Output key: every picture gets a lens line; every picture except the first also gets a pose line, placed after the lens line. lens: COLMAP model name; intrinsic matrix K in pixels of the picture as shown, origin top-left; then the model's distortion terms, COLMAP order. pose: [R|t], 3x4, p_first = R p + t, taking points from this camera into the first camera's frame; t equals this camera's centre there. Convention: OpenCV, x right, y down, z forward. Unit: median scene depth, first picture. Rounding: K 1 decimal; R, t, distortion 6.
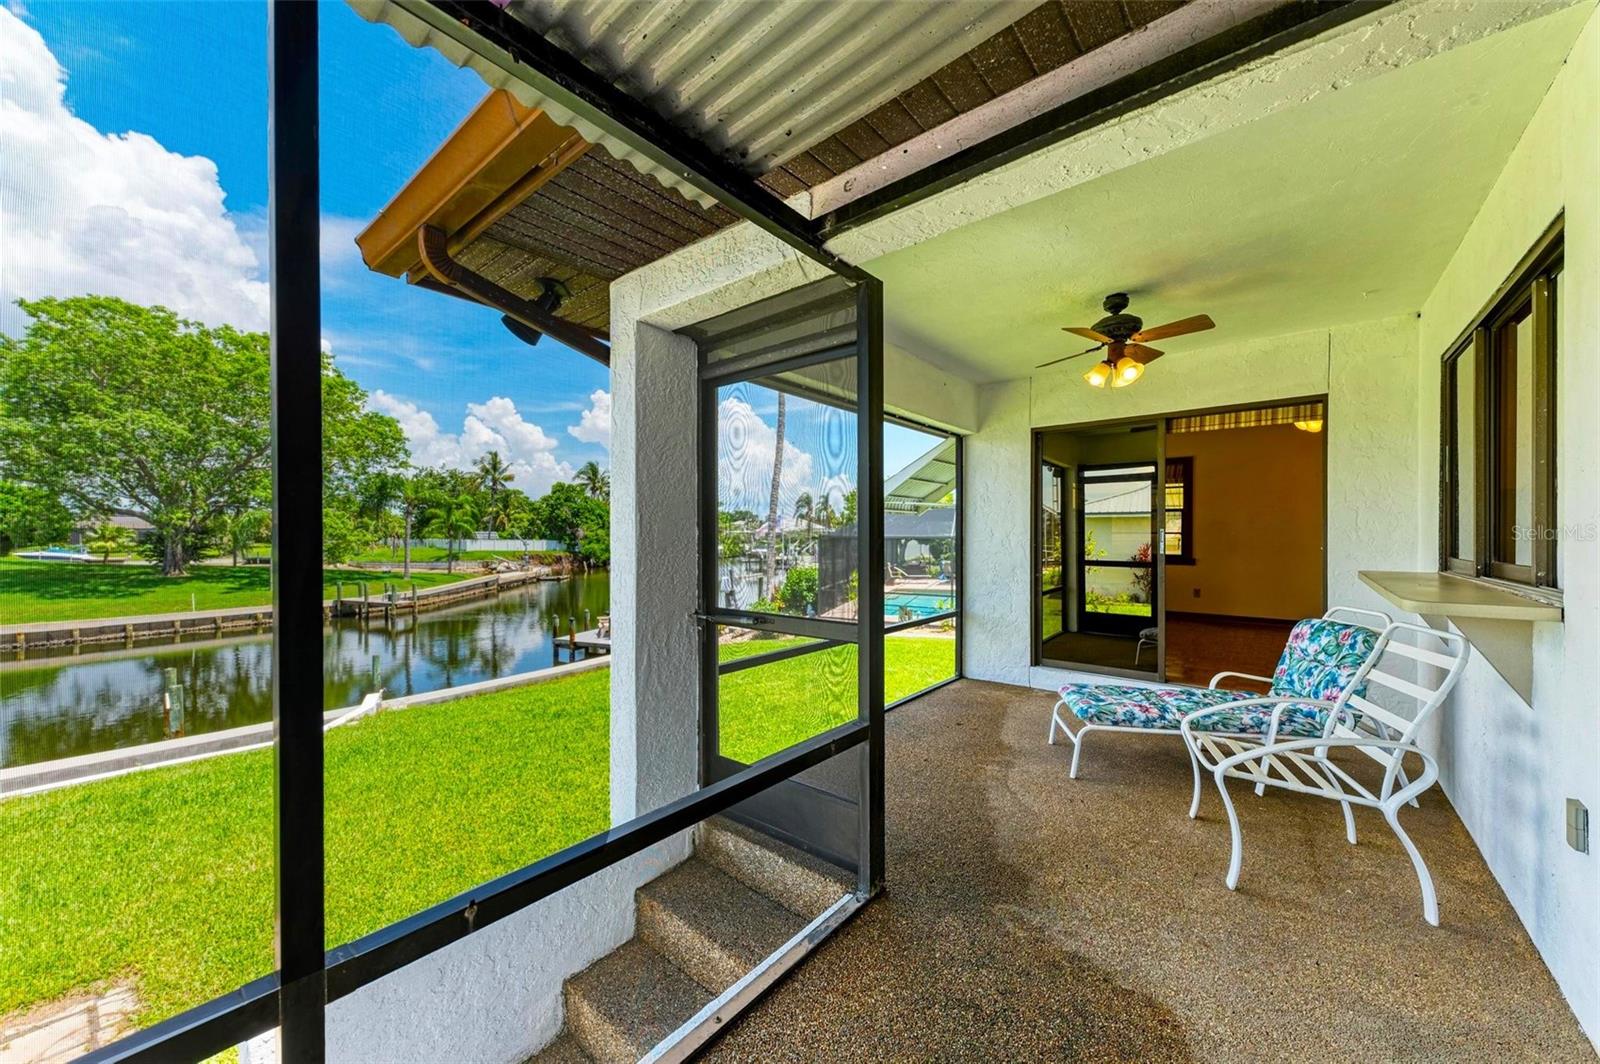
lens RADIAL K [[563.9, 0, 801.6], [0, 563.9, 537.4], [0, 0, 1]] dist [0.000706, -0.003556]
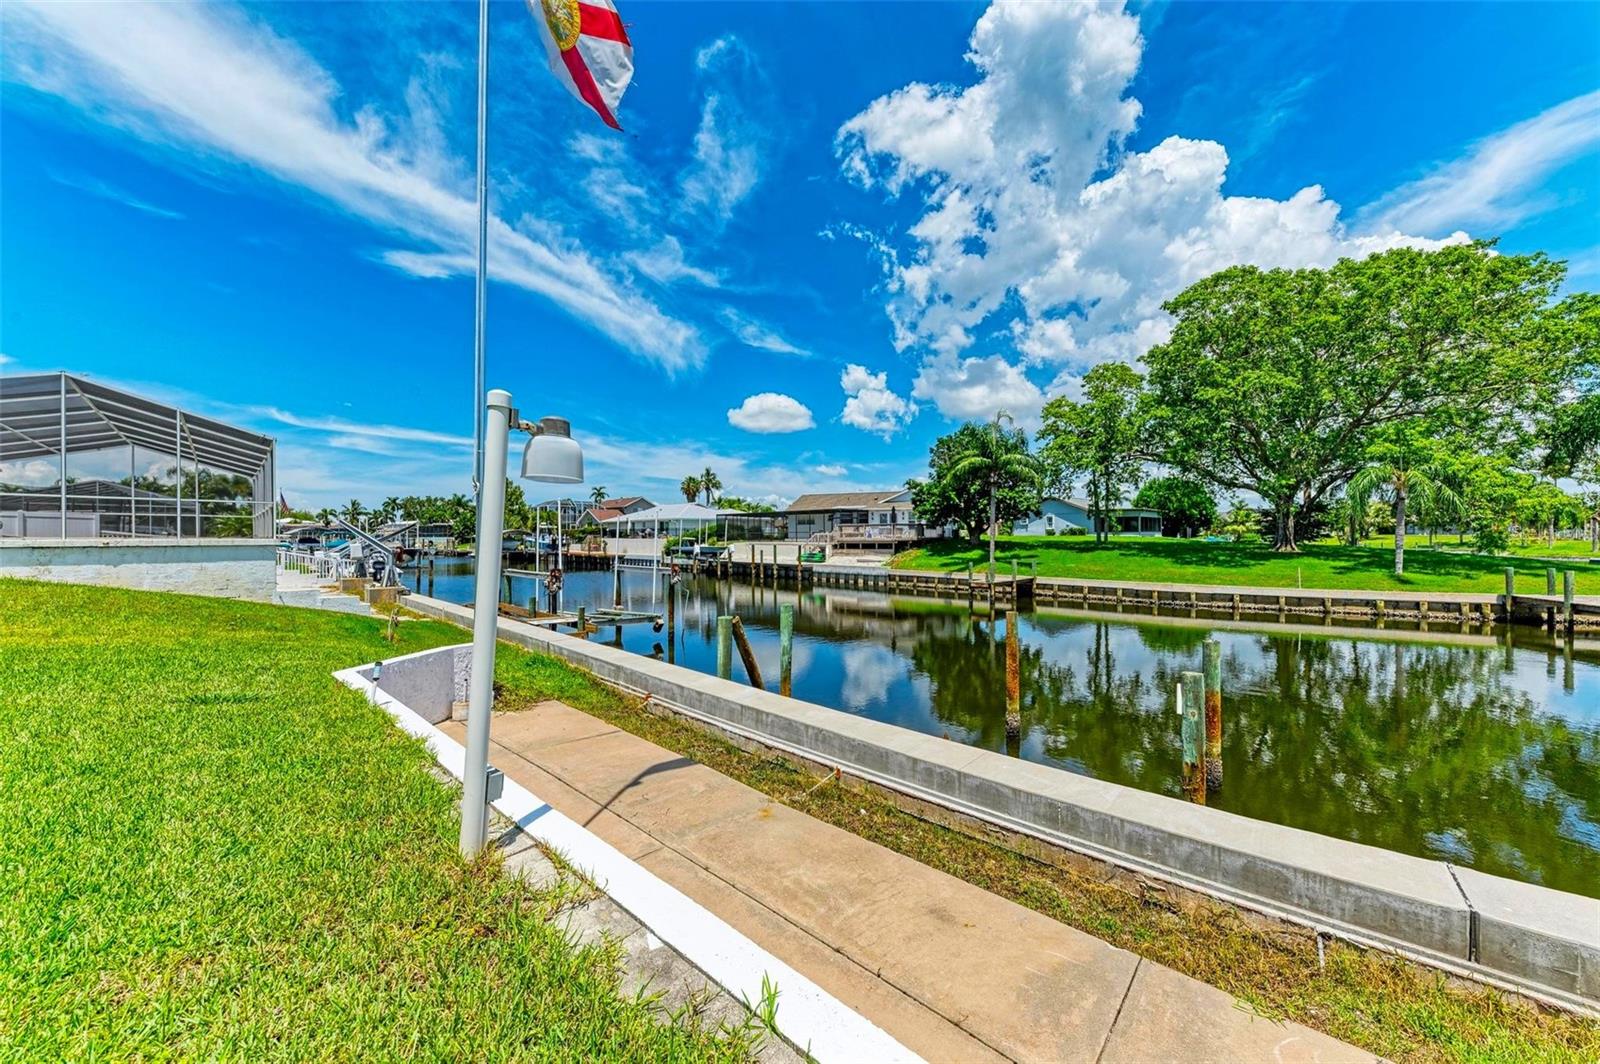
lens RADIAL K [[563.9, 0, 801.6], [0, 563.9, 537.4], [0, 0, 1]] dist [0.000706, -0.003556]
pose [[-0.000672, 0.003164, -0.999995, -0.223182], [-0.002451, 0.999992, 0.003165, 0.051748], [0.999997, 0.002453, -0.000664, 0.238043]]
